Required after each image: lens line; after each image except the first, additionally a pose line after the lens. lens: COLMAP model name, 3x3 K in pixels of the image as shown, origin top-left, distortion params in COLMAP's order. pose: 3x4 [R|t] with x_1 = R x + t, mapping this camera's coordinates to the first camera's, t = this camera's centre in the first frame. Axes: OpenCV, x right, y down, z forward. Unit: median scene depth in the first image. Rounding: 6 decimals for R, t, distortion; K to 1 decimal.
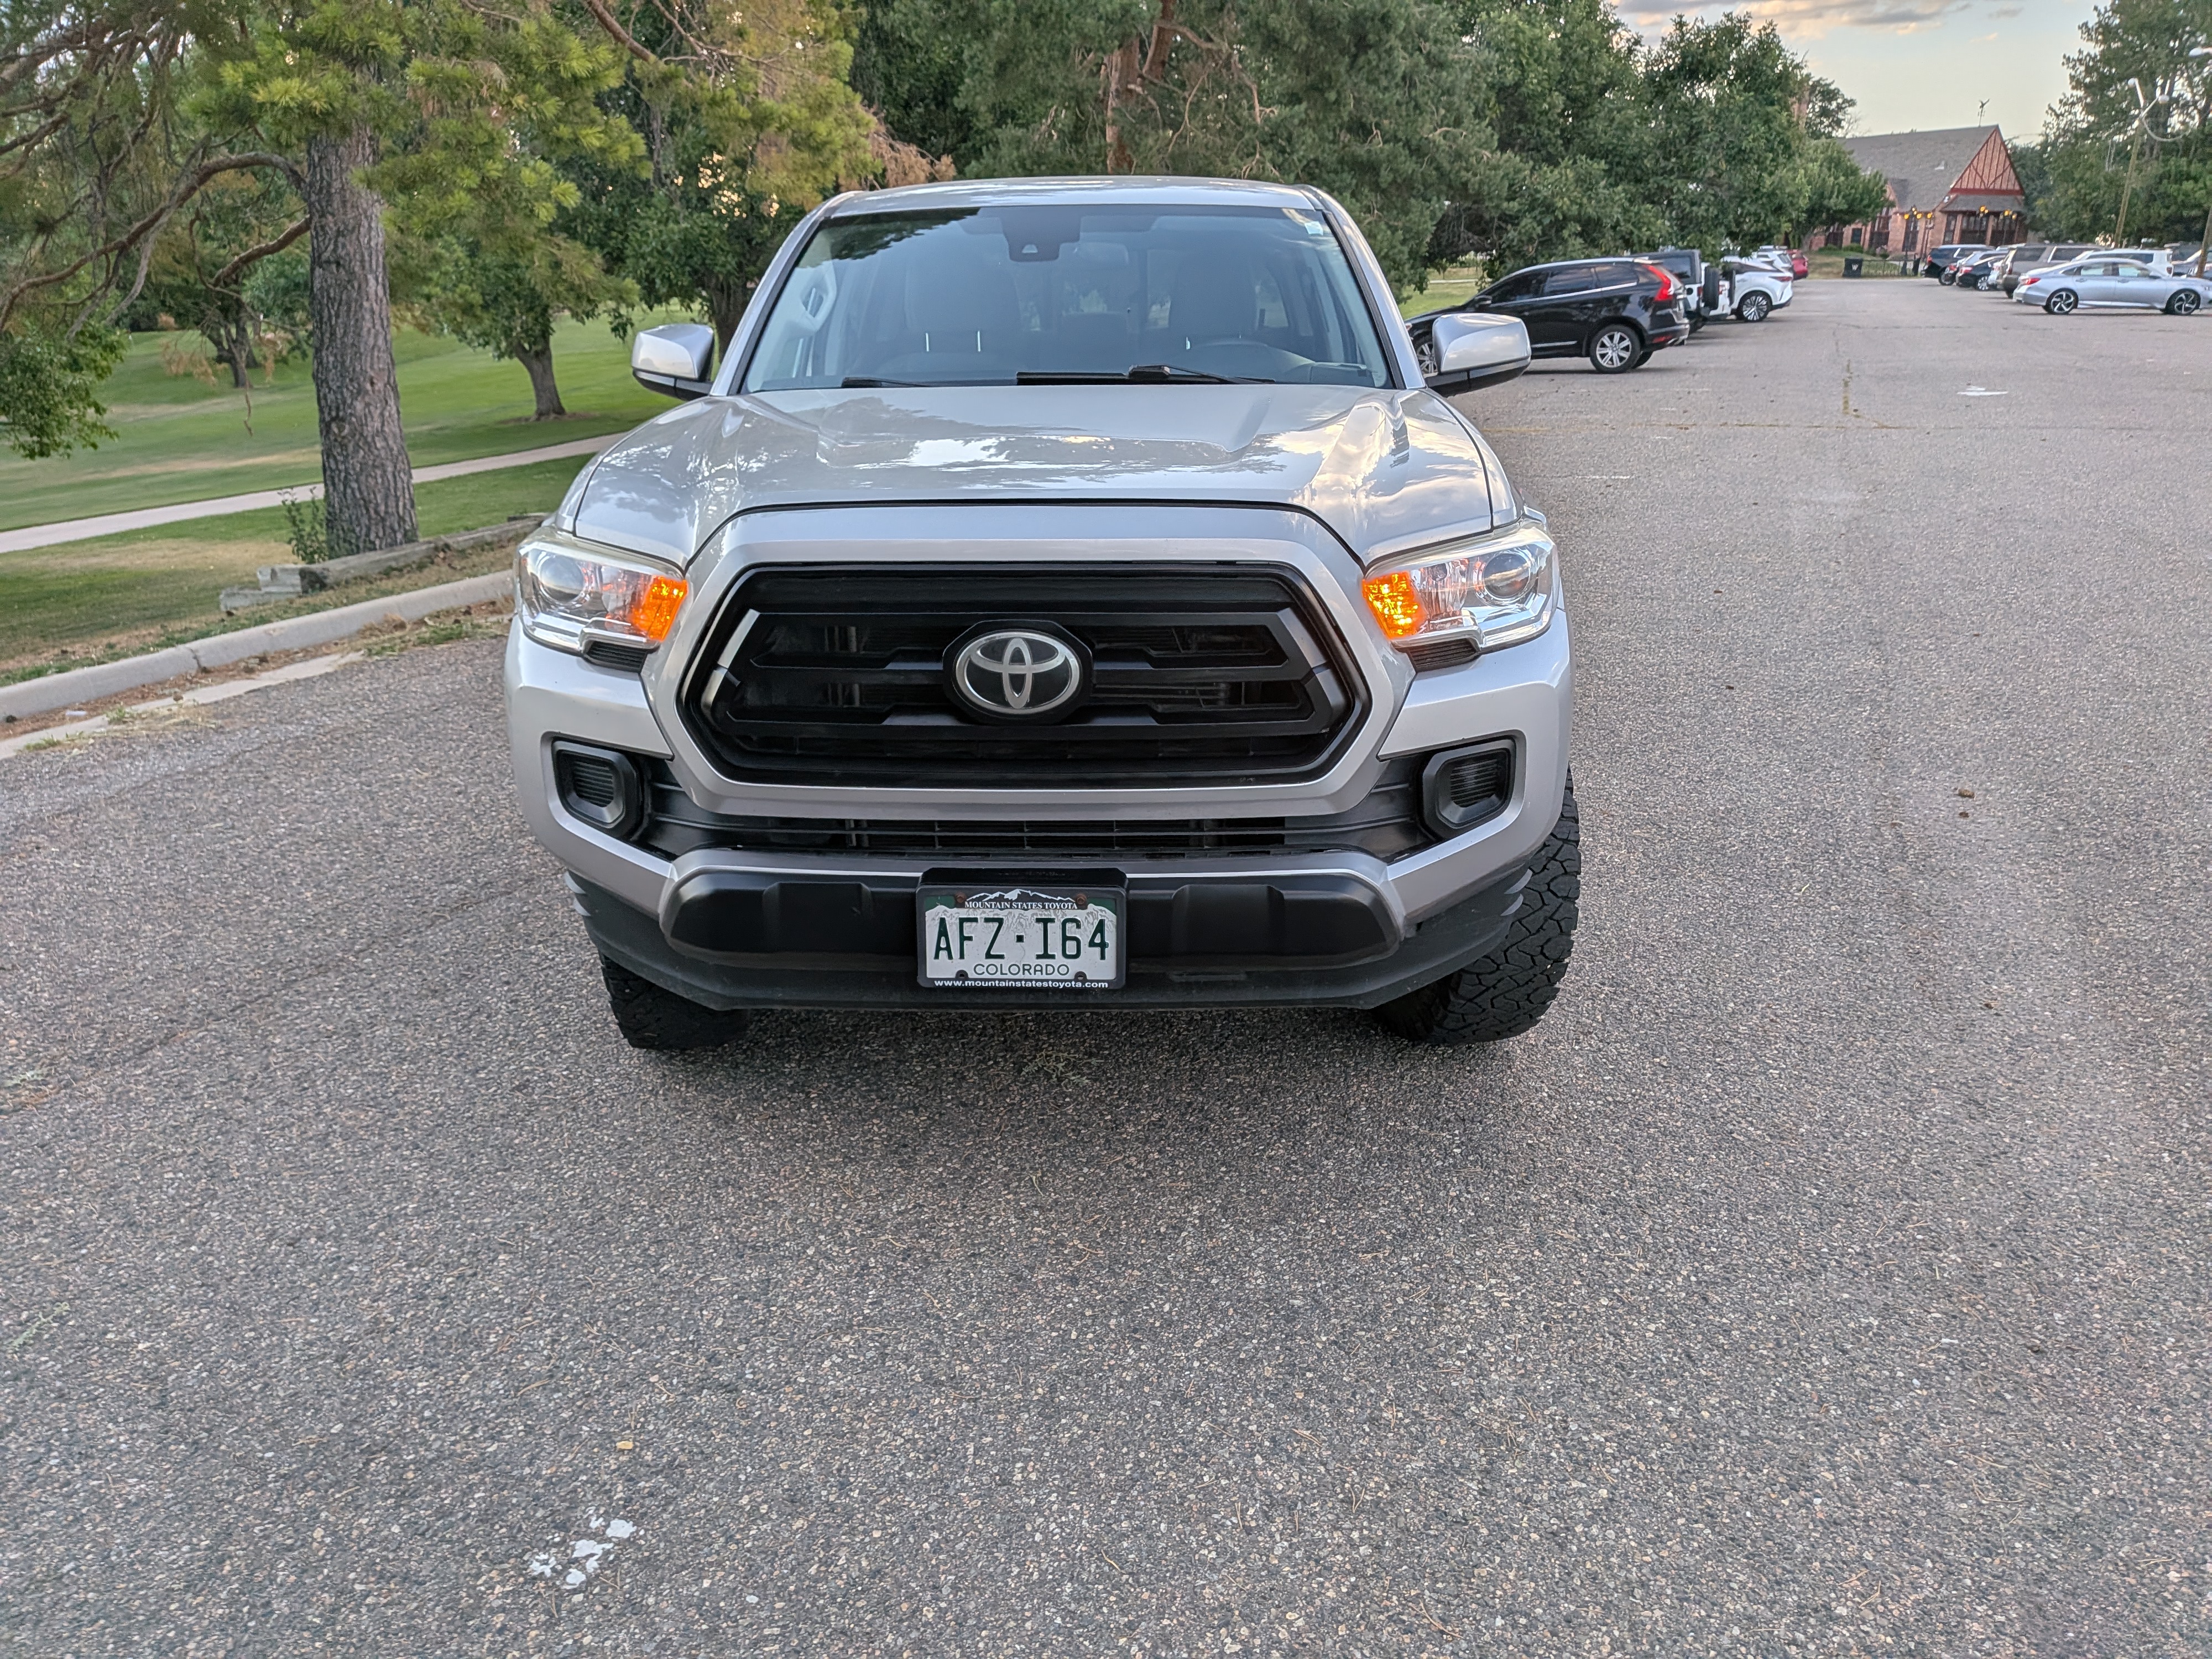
lens RADIAL K [[1602.6, 0, 1106.0], [0, 1602.6, 829.5], [0, 0, 1]] dist [0.074560, -0.098891]
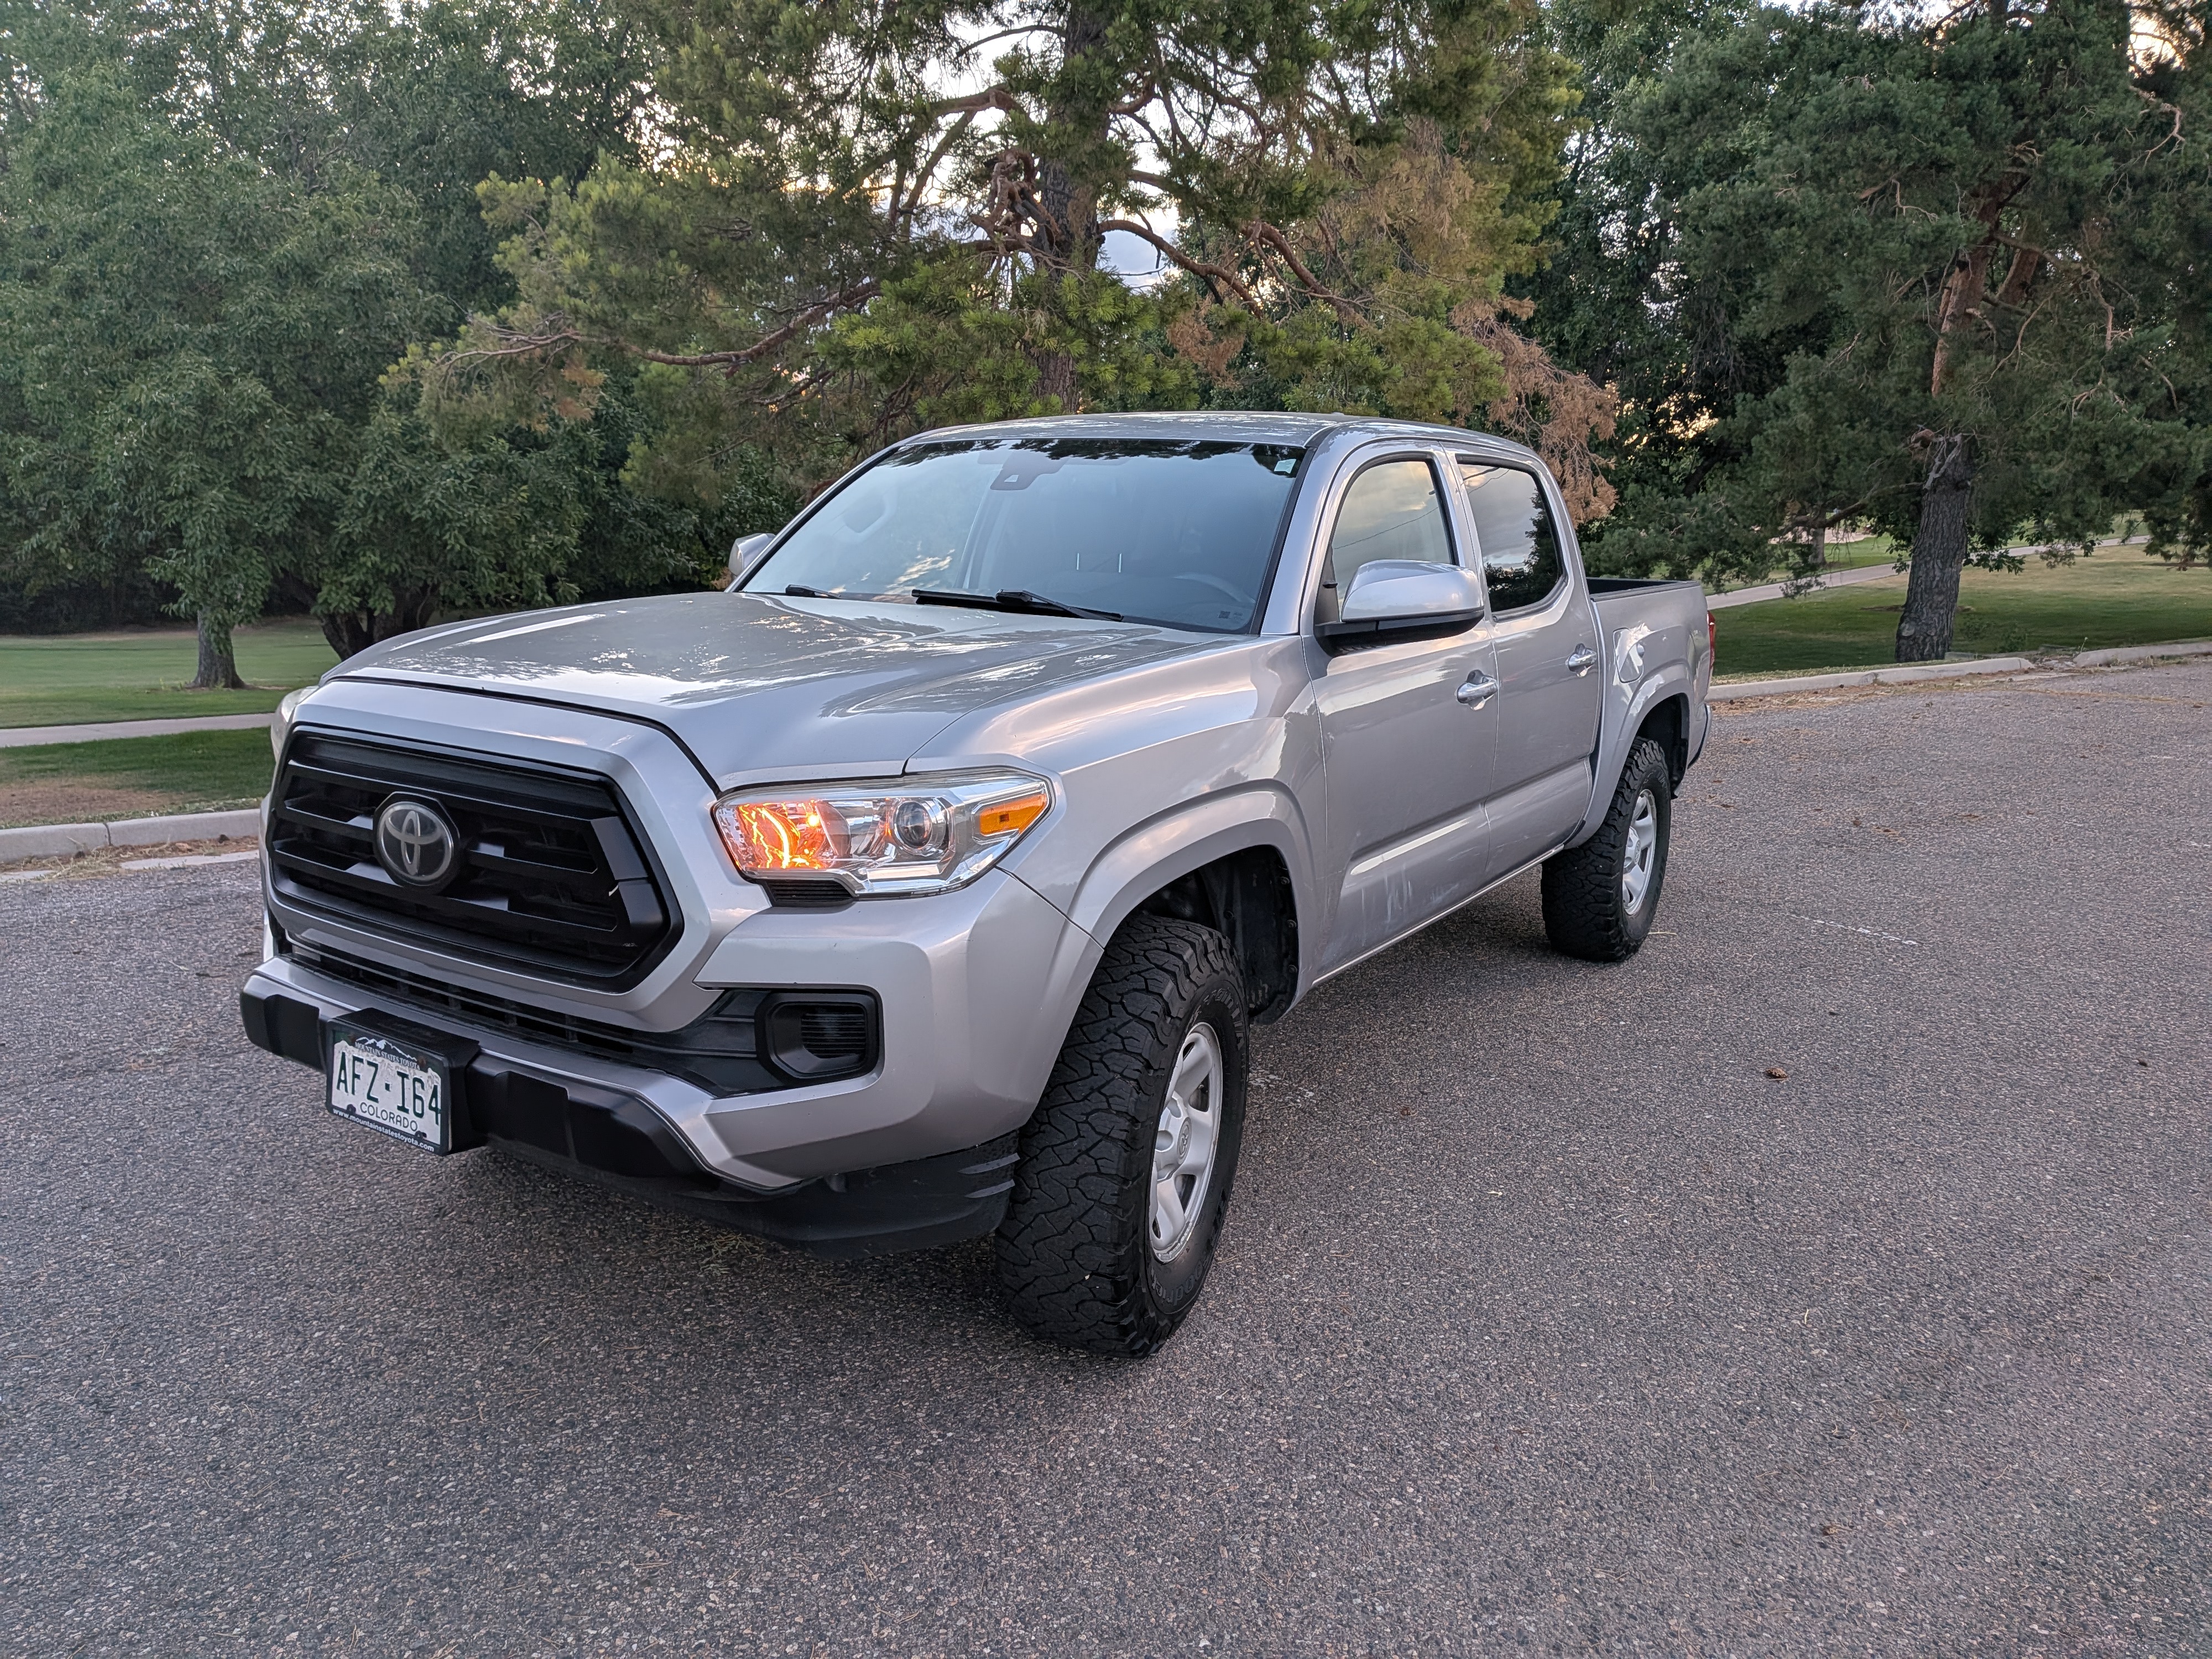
lens RADIAL K [[1679.0, 0, 1241.8], [0, 1679.0, 828.1], [0, 0, 1]] dist [0.040796, -0.067216]
pose [[0.852175, 0.133606, -0.505912, 0.972993], [-0.200636, 0.976385, -0.080105, -0.123917], [0.483262, 0.169768, 0.858858, 0.276804]]
